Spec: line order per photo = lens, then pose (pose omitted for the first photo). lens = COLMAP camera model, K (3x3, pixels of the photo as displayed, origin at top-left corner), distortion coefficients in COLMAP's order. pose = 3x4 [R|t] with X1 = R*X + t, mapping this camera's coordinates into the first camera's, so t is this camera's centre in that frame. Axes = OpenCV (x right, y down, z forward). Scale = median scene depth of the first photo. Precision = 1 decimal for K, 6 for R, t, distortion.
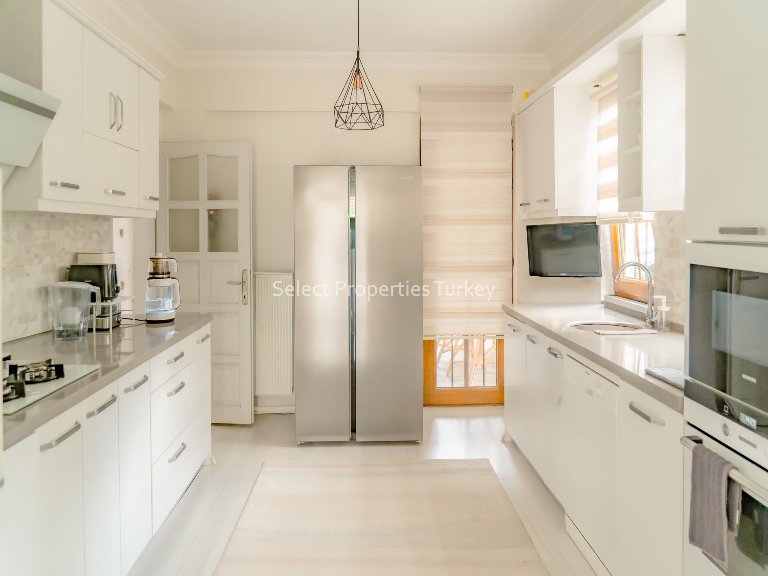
lens RADIAL K [[561.1, 0, 378.6], [0, 561.1, 243.3], [0, 0, 1]] dist [-0.027130, 0.008949]
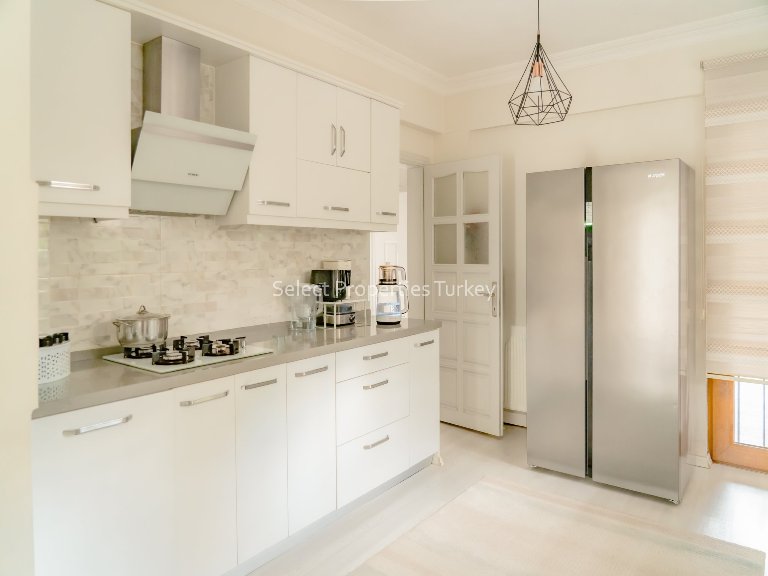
lens RADIAL K [[521.3, 0, 377.8], [0, 521.3, 259.9], [0, 0, 1]] dist [-0.033657, 0.000961]
pose [[0.762456, 0.006884, -0.647003, 0.238221], [-0.011607, 0.999928, -0.003039, 0.014555], [0.646936, 0.009827, 0.762481, 0.170652]]
